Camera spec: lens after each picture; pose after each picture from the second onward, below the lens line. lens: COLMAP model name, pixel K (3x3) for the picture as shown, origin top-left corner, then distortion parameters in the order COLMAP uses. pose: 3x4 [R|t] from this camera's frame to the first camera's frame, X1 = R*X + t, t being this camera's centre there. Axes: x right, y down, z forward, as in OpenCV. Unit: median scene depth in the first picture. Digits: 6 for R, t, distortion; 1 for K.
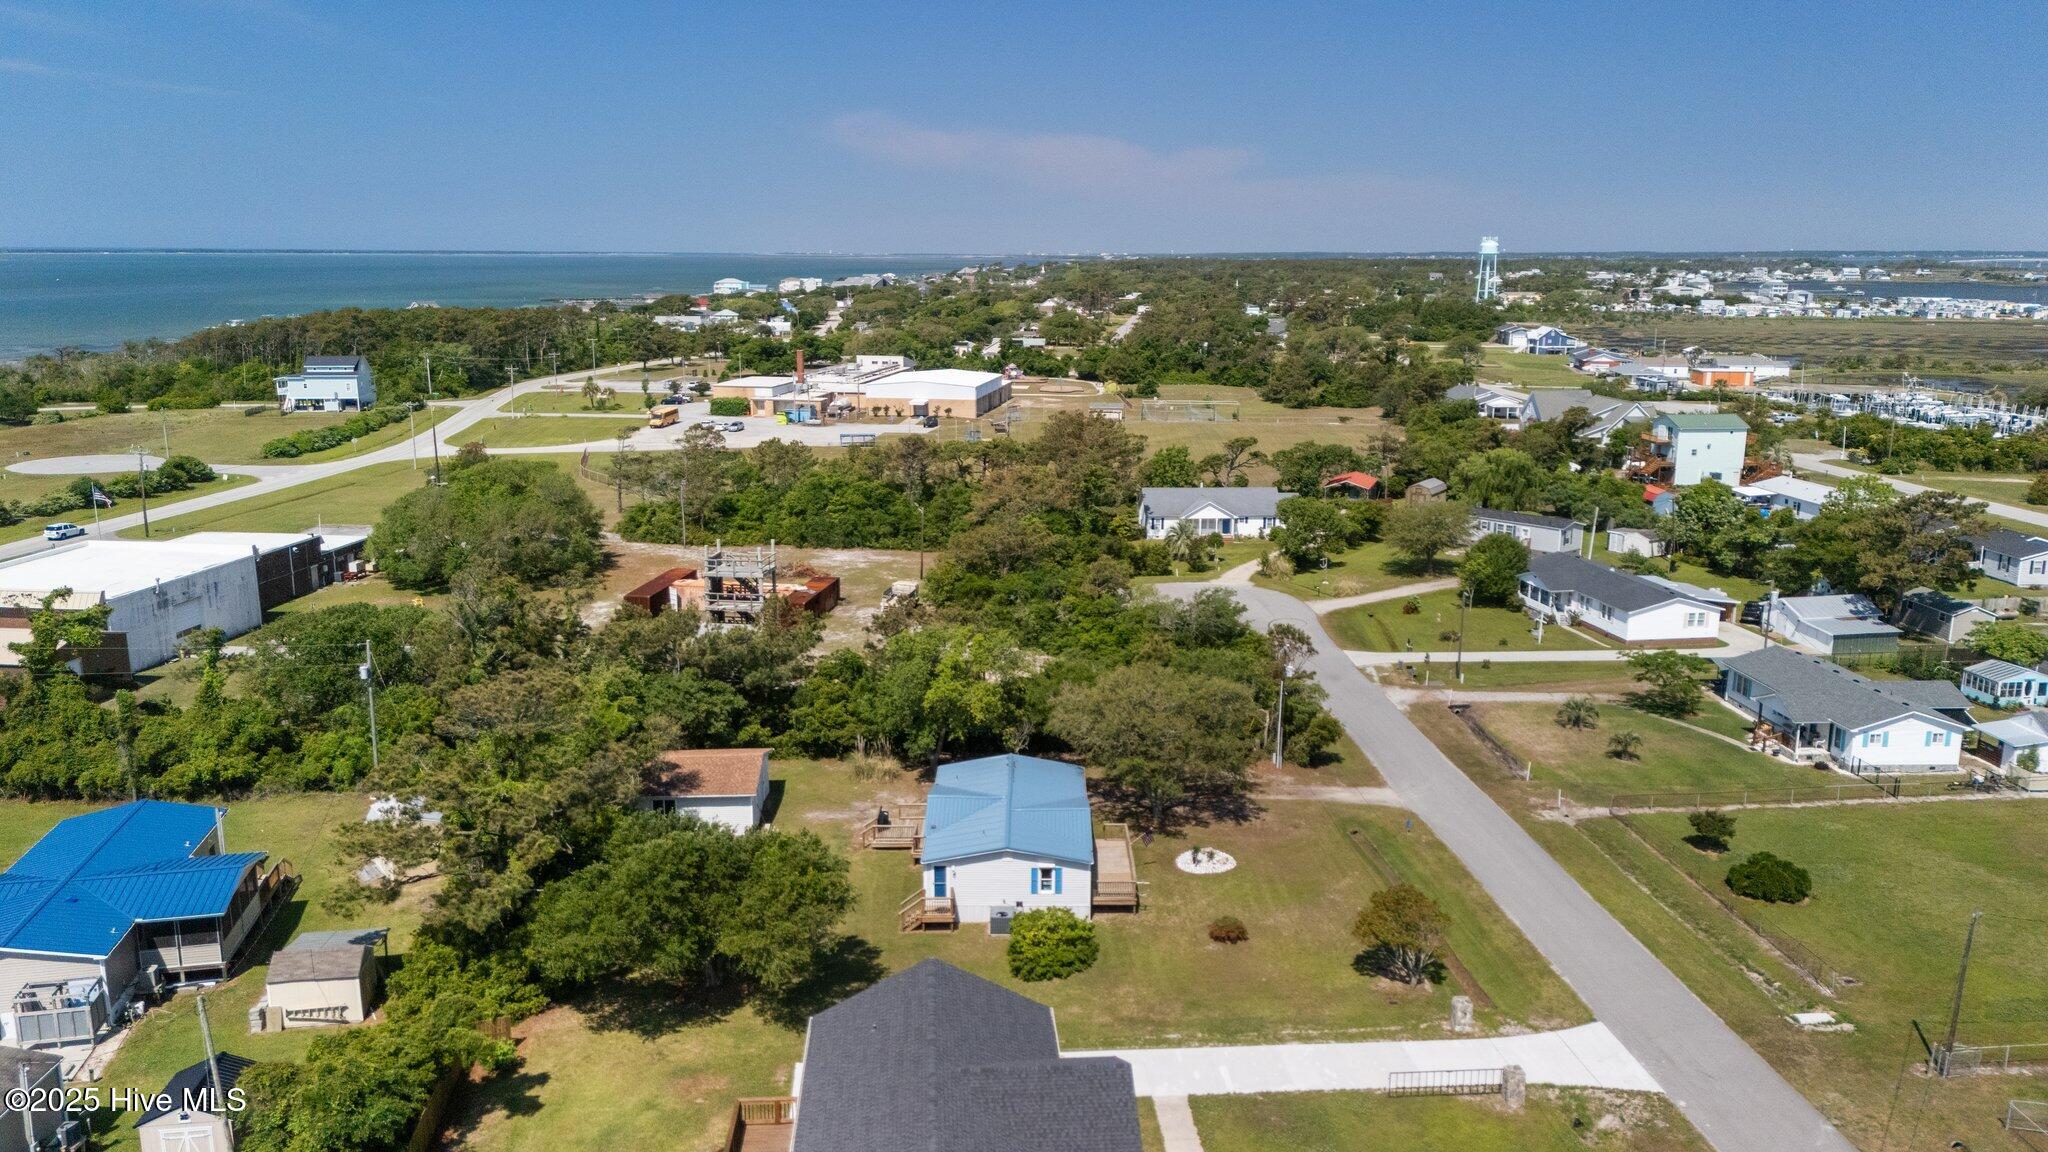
lens RADIAL K [[1504.4, 0, 1022.3], [0, 1504.4, 582.9], [0, 0, 1]] dist [0.078511, -0.069567]
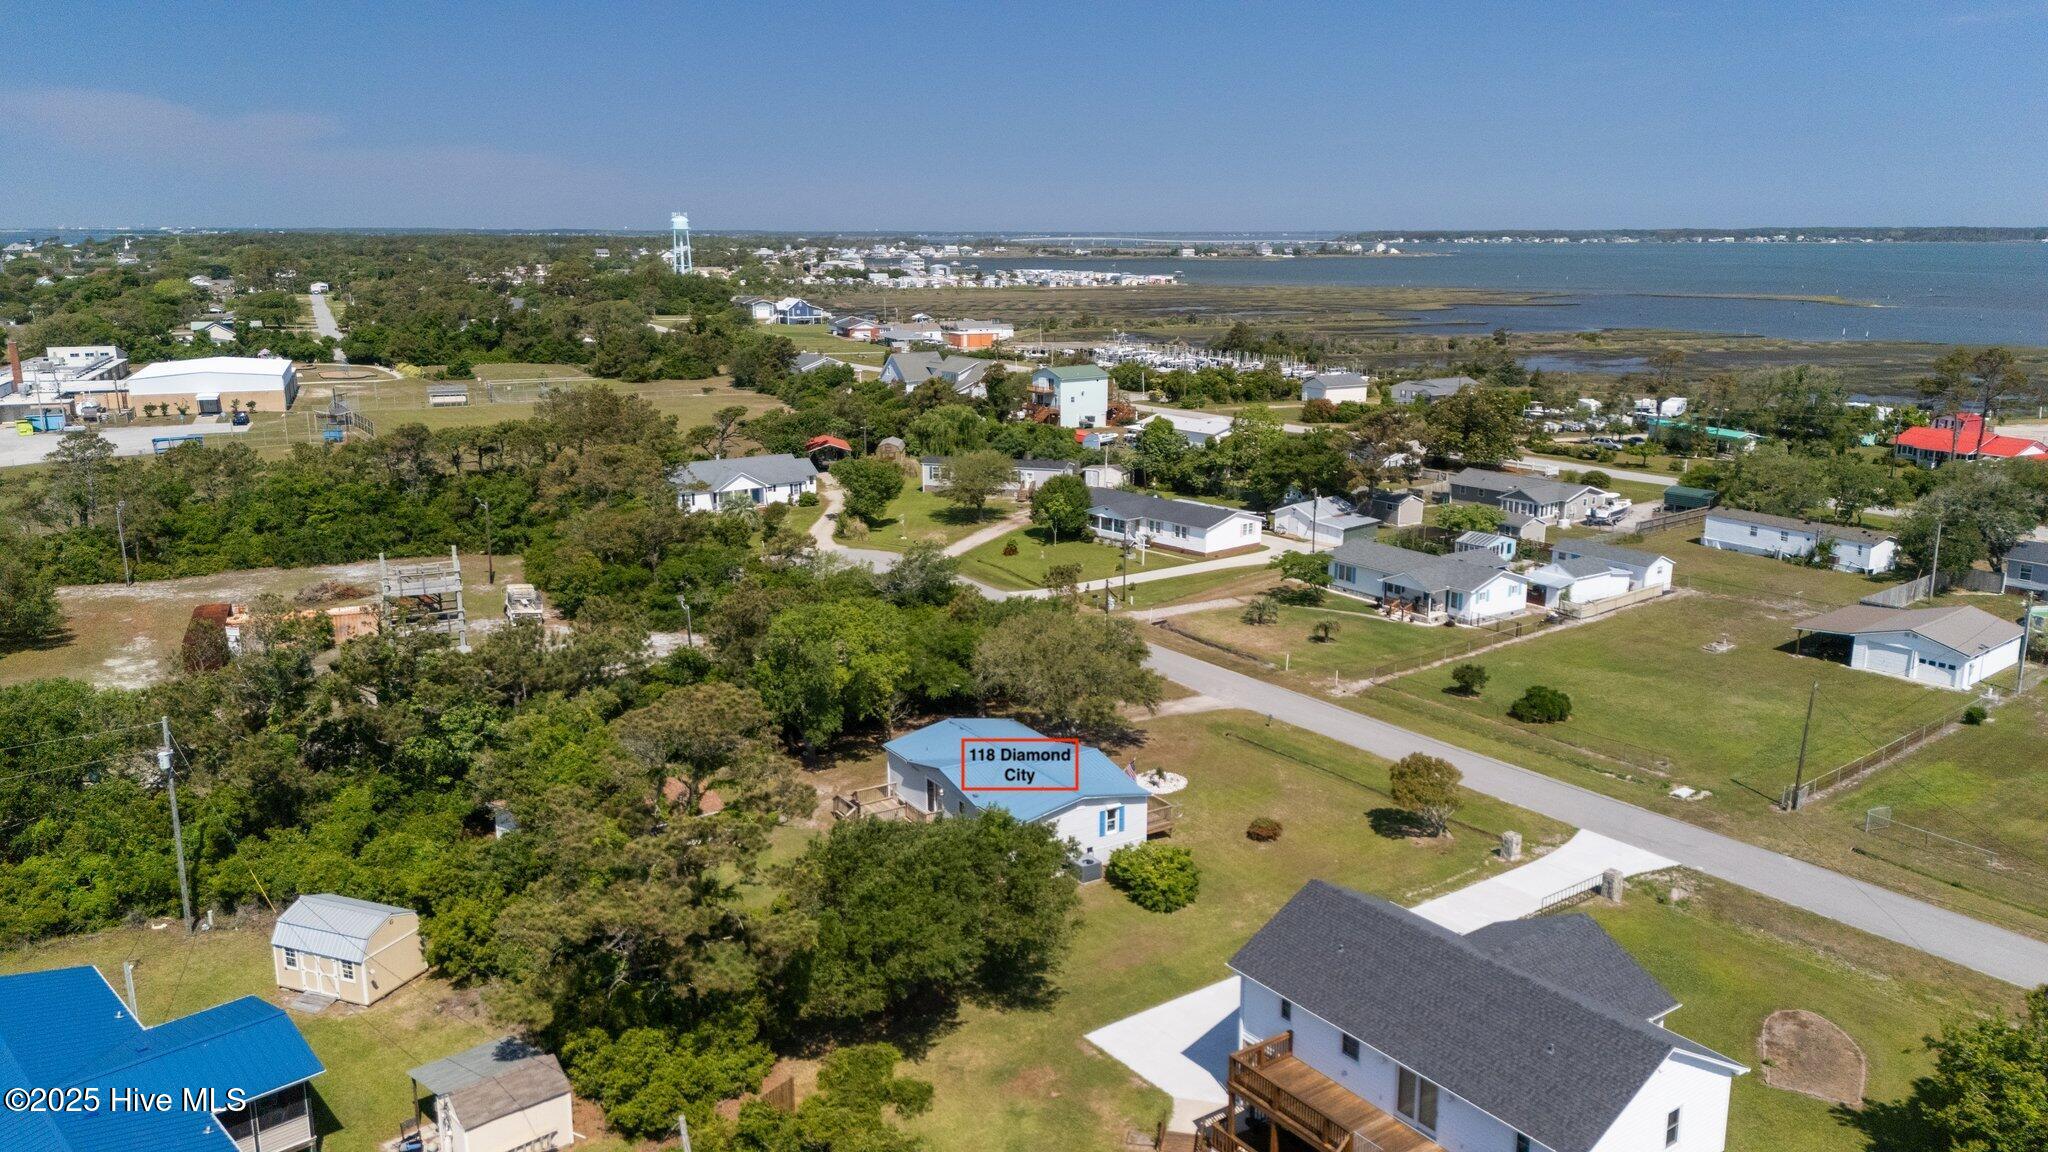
lens RADIAL K [[1504.4, 0, 1029.5], [0, 1504.4, 574.4], [0, 0, 1]] dist [0.078511, -0.069567]
pose [[0.847002, -0.121106, 0.517611, -0.284727], [0.116612, 0.992316, 0.041352, -0.008473], [-0.518642, 0.025334, 0.854616, 0.083030]]
